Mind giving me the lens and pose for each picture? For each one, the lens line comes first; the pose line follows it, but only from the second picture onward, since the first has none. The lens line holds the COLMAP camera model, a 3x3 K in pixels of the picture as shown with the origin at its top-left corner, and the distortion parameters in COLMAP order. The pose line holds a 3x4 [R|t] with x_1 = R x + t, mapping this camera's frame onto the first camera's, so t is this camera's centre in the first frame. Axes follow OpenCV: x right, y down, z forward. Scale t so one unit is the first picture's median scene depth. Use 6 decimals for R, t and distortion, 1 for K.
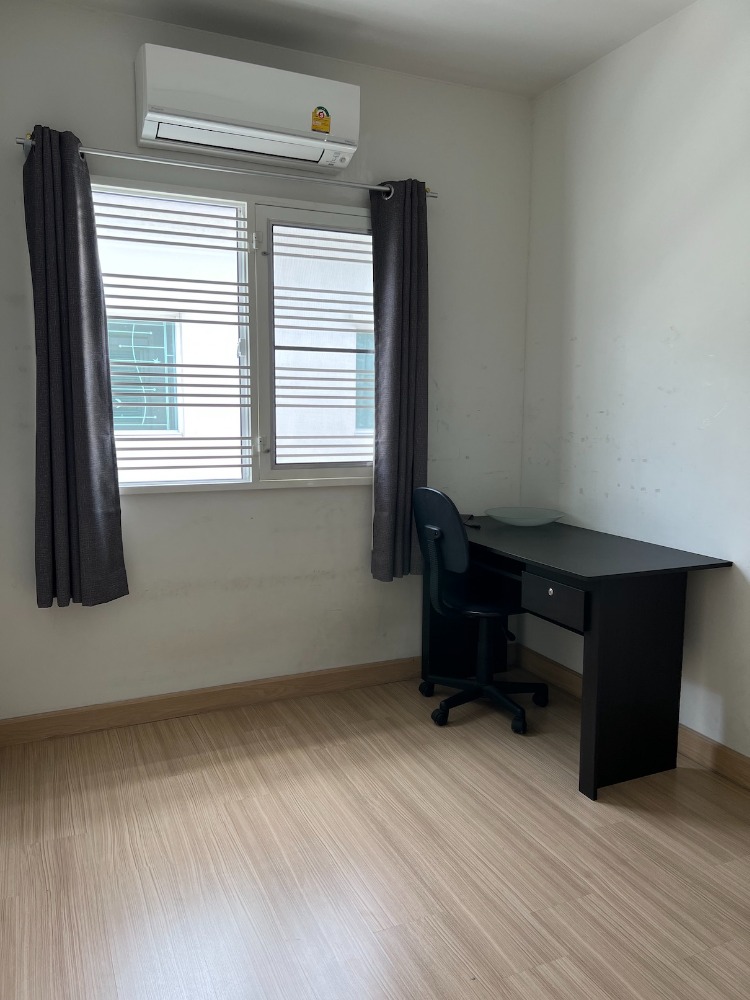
lens RADIAL K [[765.6, 0, 378.8], [0, 765.6, 506.2], [0, 0, 1]] dist [0.039572, -0.030865]
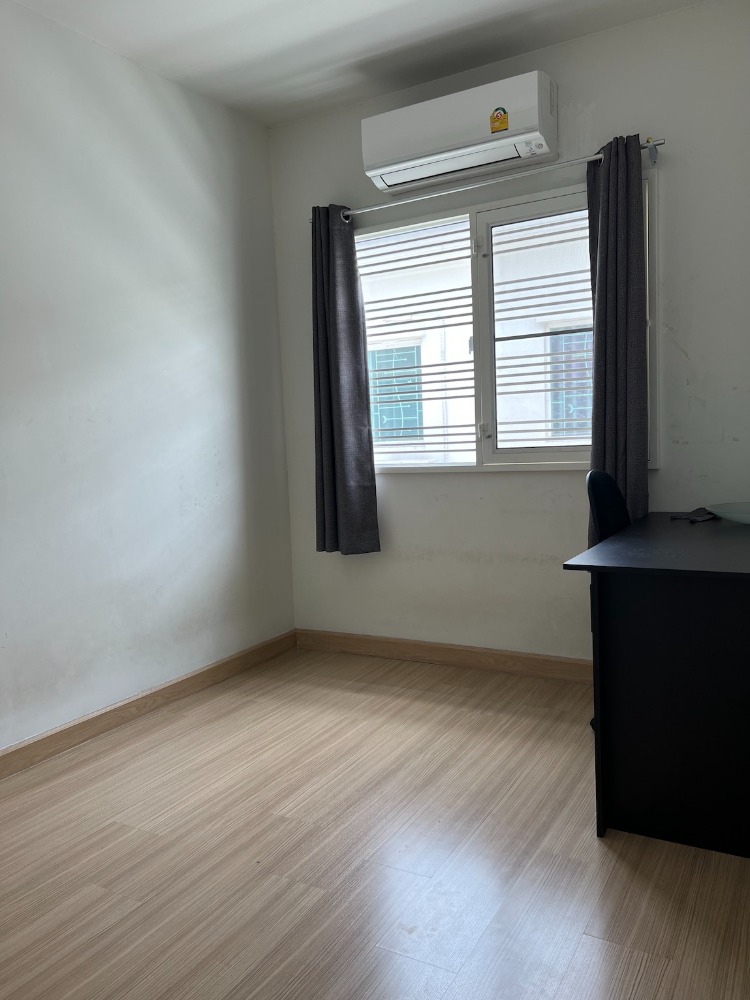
lens RADIAL K [[765.6, 0, 368.8], [0, 765.6, 507.8], [0, 0, 1]] dist [0.039572, -0.030865]
pose [[0.579114, 0.051370, -0.813627, 0.664404], [-0.056157, 0.998156, 0.023050, 0.013498], [0.813310, 0.032342, 0.580931, 0.241674]]
